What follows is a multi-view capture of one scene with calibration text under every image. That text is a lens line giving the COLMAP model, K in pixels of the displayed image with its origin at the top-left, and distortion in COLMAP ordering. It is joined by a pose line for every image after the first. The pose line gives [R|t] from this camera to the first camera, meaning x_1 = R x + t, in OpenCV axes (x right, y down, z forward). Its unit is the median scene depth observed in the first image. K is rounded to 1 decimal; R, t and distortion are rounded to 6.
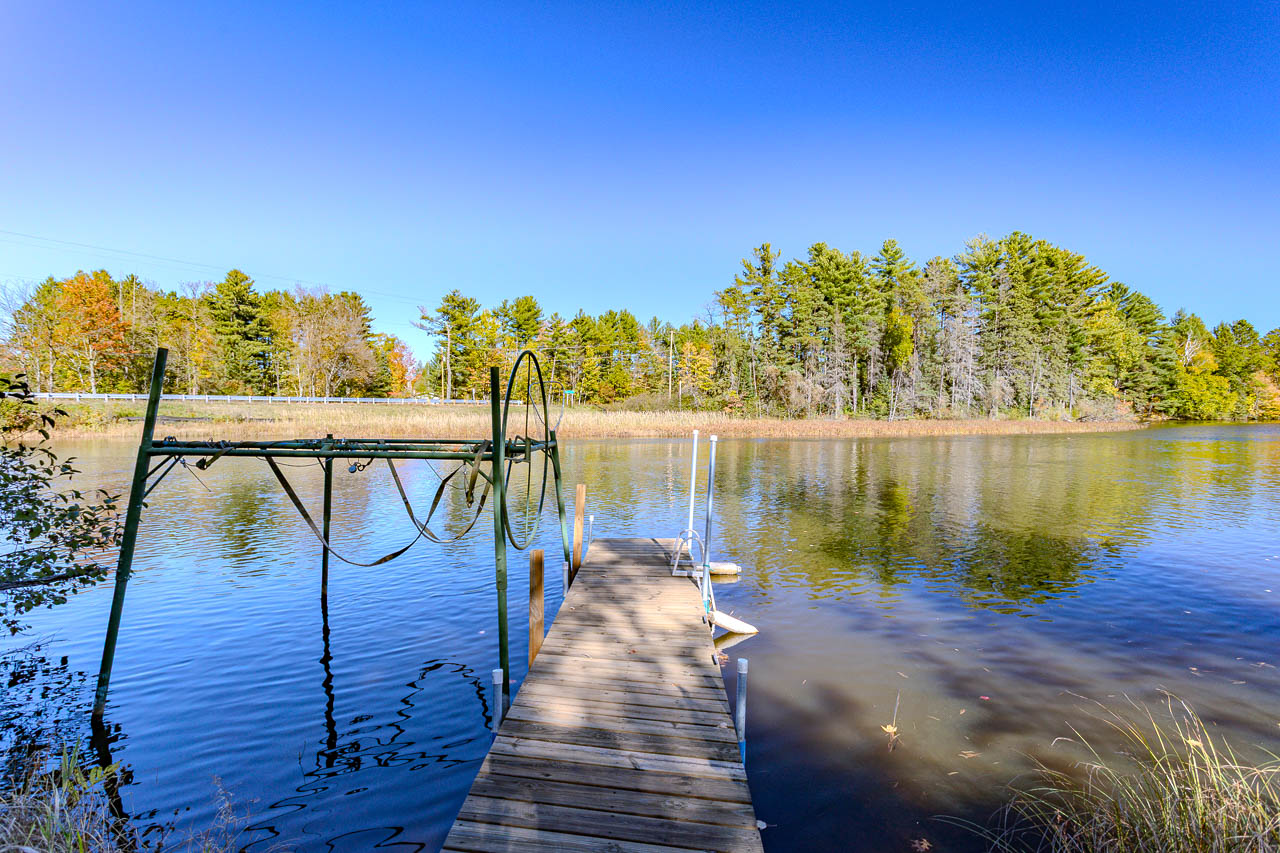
lens RADIAL K [[607.3, 0, 639.2], [0, 607.3, 424.4], [0, 0, 1]] dist [-0.002221, 0.004014]
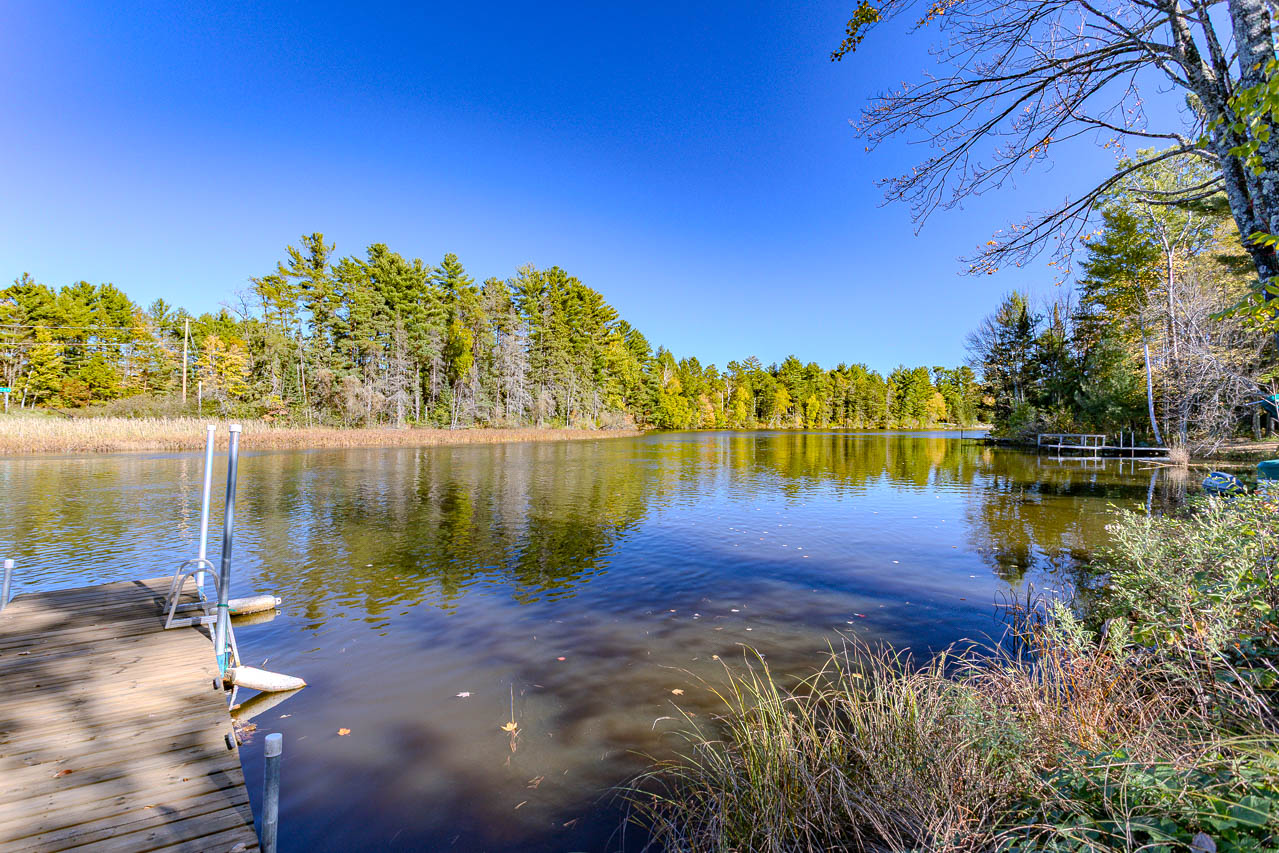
lens RADIAL K [[606.8, 0, 639.3], [0, 606.8, 425.5], [0, 0, 1]] dist [-0.002221, 0.004014]
pose [[0.769486, 0.000804, 0.638663, 0.002039], [0.008961, 0.999887, -0.012055, 0.002191], [-0.638601, 0.014999, 0.769392, 0.008648]]
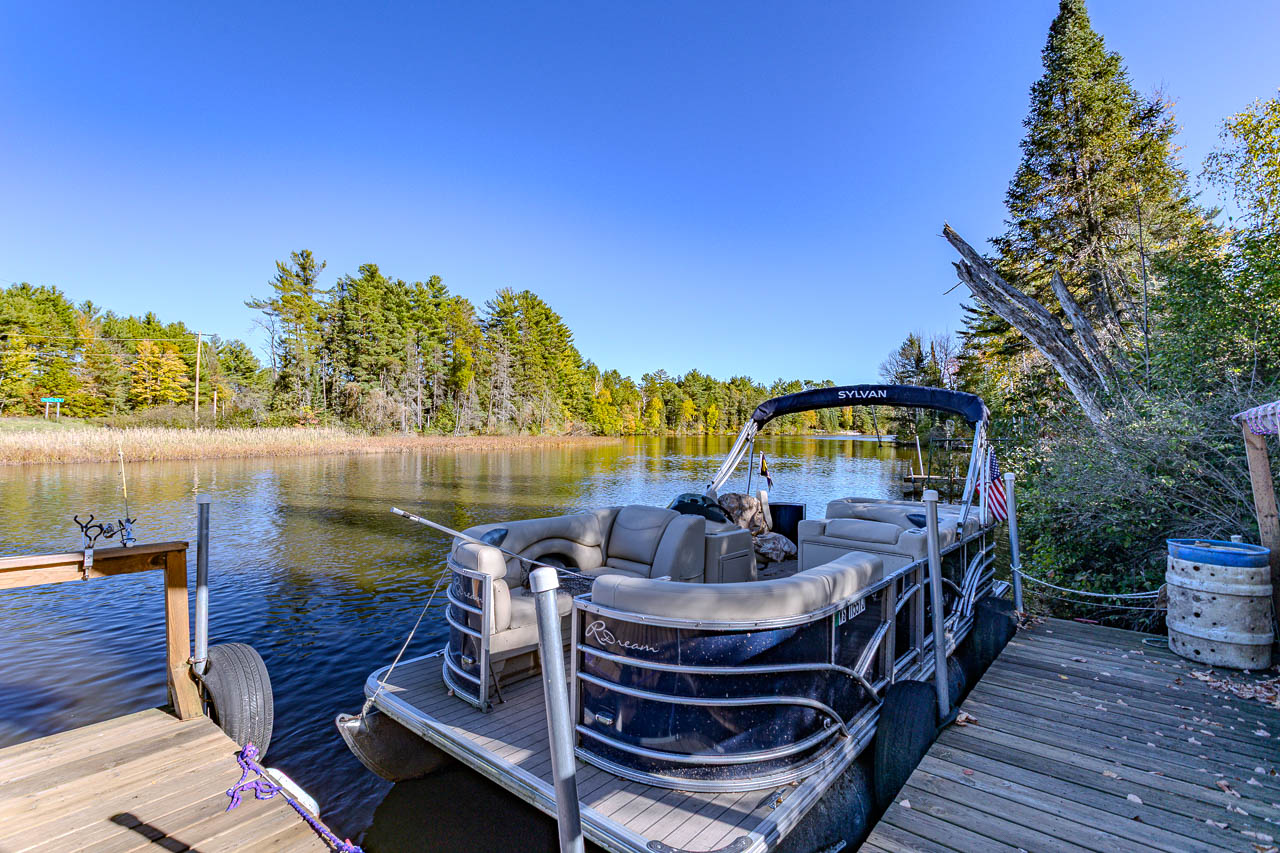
lens RADIAL K [[607.3, 0, 640.7], [0, 607.3, 423.4], [0, 0, 1]] dist [-0.002221, 0.004014]
pose [[0.610929, 0.009788, 0.791625, -0.273641], [0.014063, 0.999632, -0.023214, -0.000303], [-0.791561, 0.025315, 0.610566, 0.027473]]
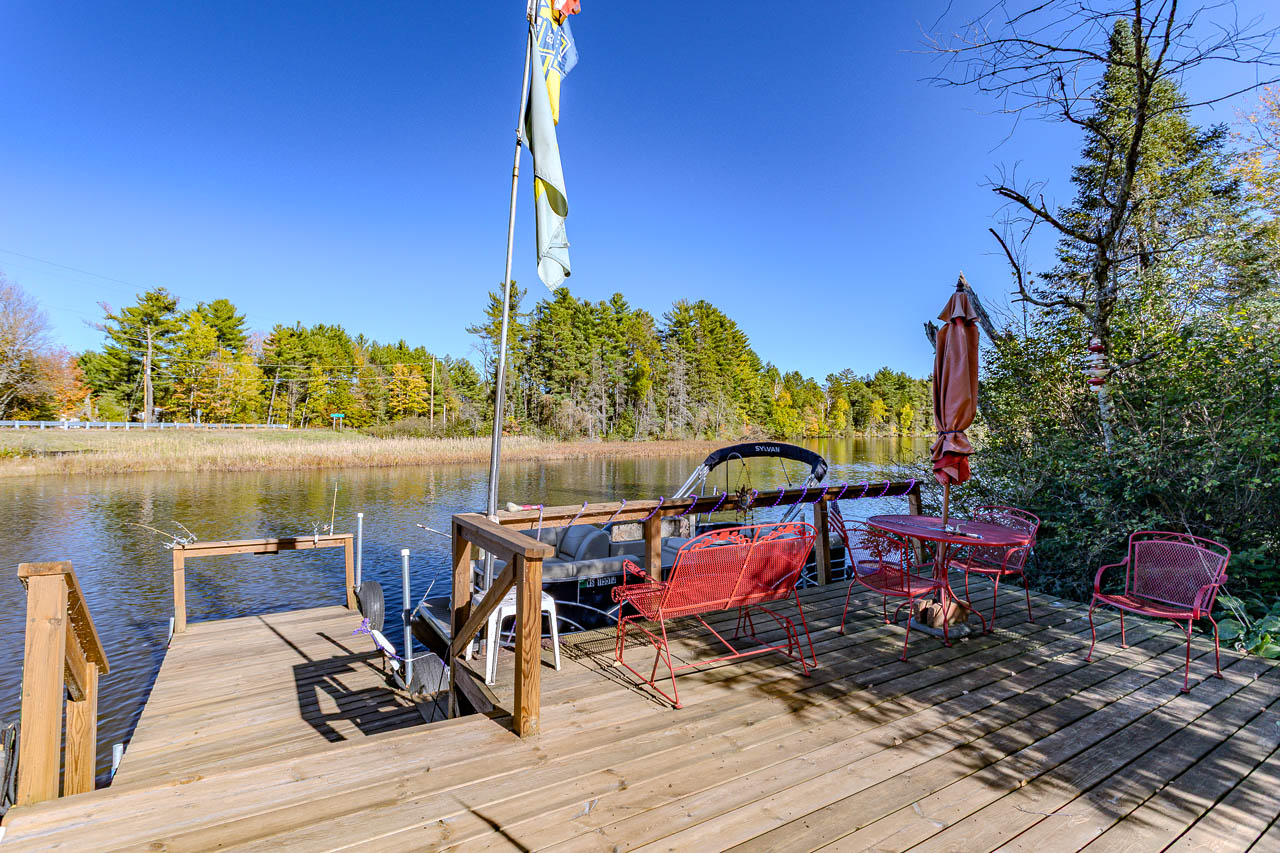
lens RADIAL K [[607.3, 0, 636.6], [0, 607.3, 426.7], [0, 0, 1]] dist [-0.002221, 0.004014]
pose [[0.826575, 0.000575, 0.562827, -0.276113], [0.015820, 0.999581, -0.024254, -0.006857], [-0.562605, 0.028951, 0.826219, -0.022431]]
